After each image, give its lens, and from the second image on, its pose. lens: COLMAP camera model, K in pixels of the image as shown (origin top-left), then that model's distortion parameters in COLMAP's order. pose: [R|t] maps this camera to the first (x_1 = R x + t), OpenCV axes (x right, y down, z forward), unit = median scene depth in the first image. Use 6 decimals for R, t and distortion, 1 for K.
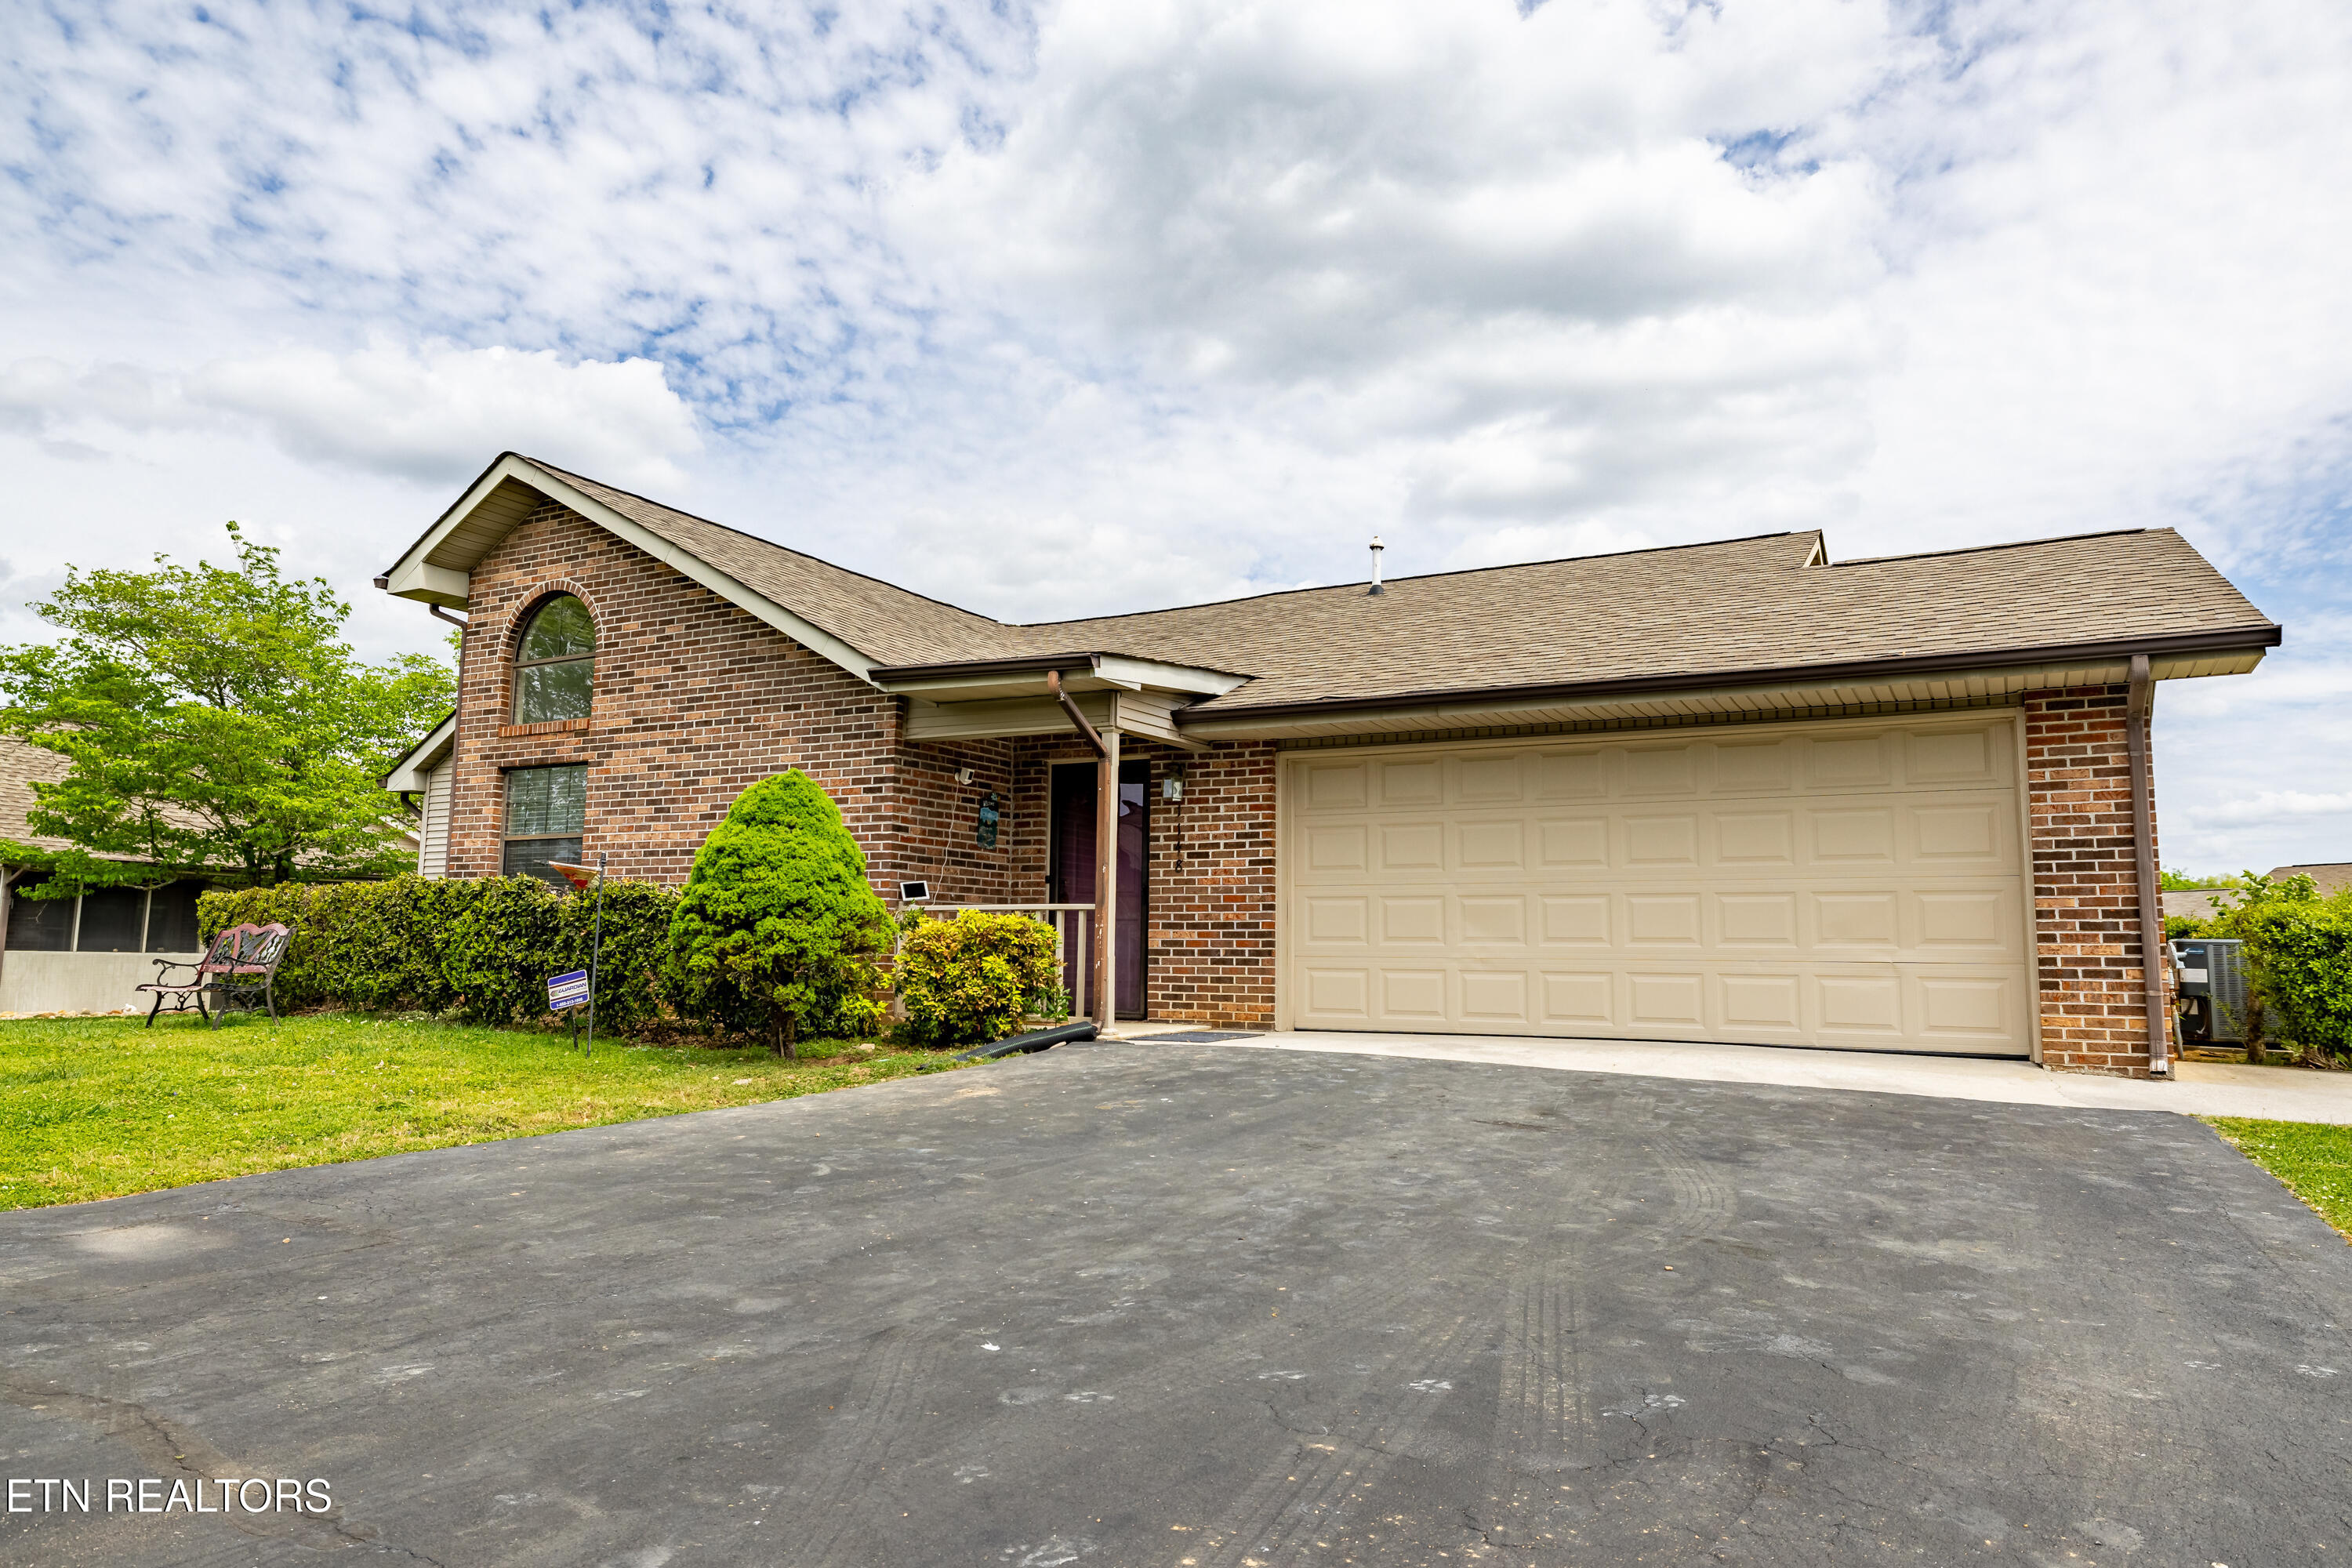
lens RADIAL K [[1472.6, 0, 1173.2], [0, 1472.6, 774.9], [0, 0, 1]] dist [-0.003092, -0.000301]
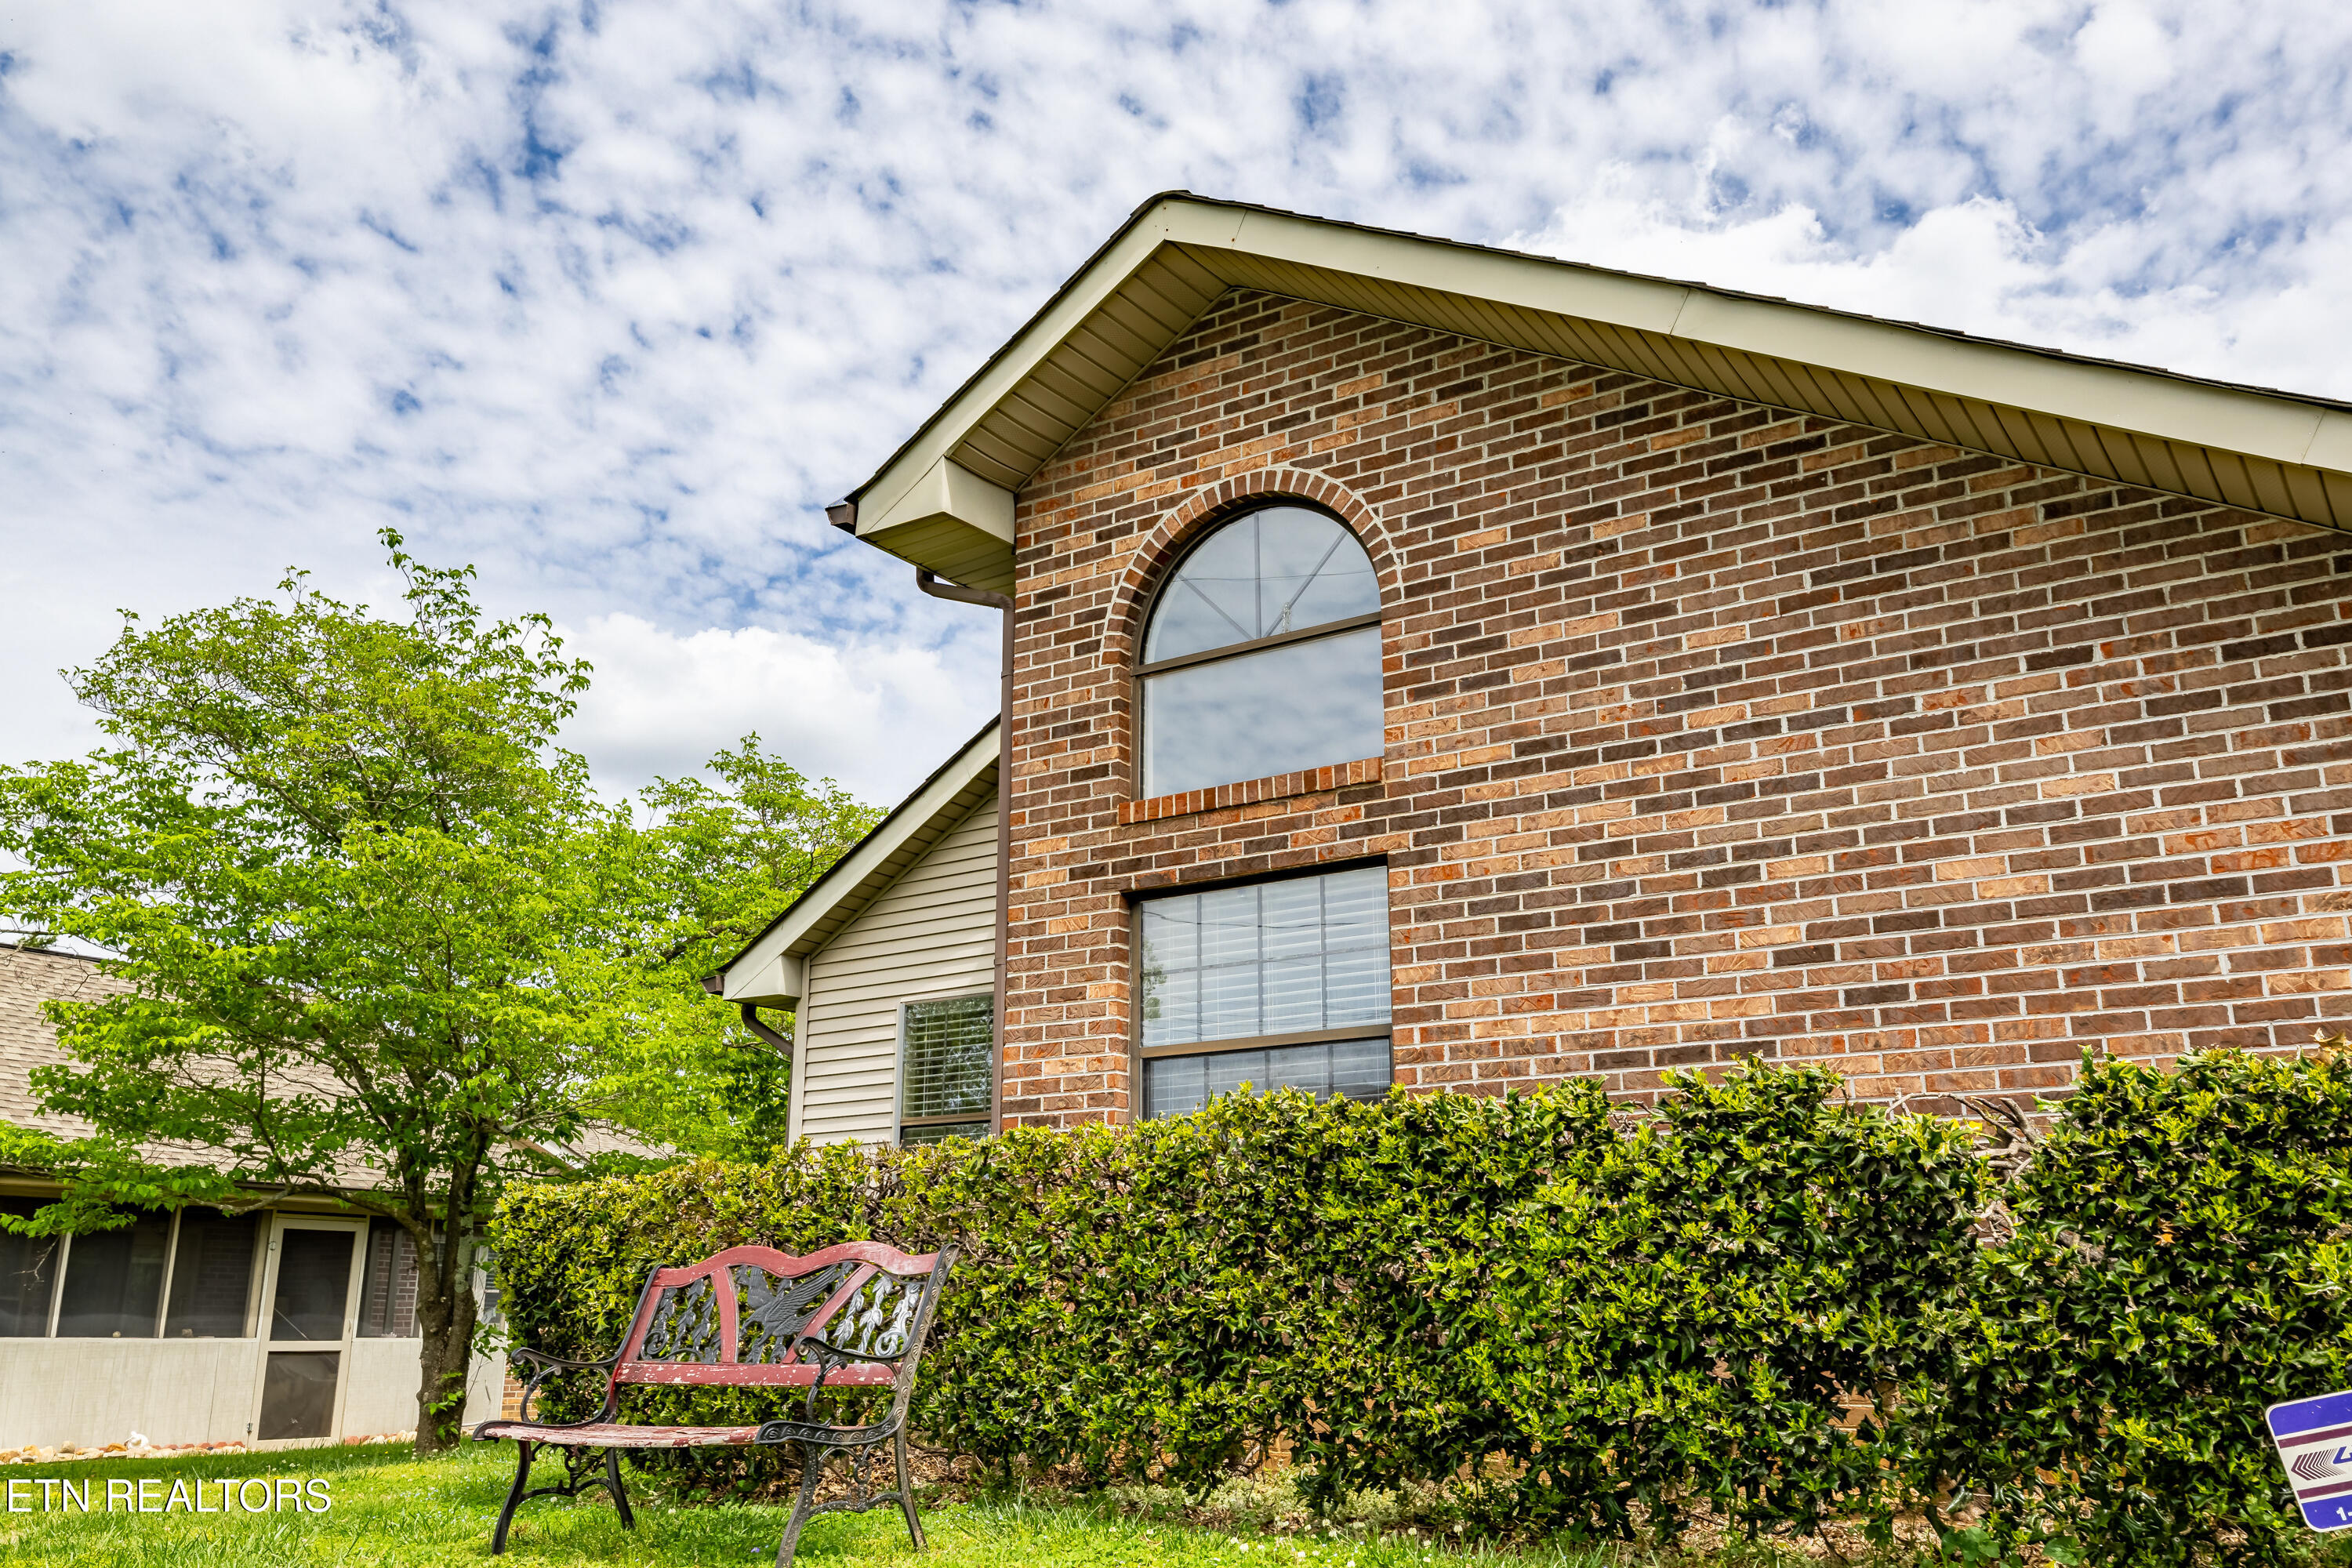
lens RADIAL K [[1942.9, 0, 1177.8], [0, 1942.9, 778.4], [0, 0, 1]] dist [-0.000523, 0.004418]
pose [[0.996257, -0.035853, -0.078653, -0.460401], [0.023381, 0.987776, -0.154117, 0.060248], [0.083217, 0.151702, 0.984917, 0.490101]]
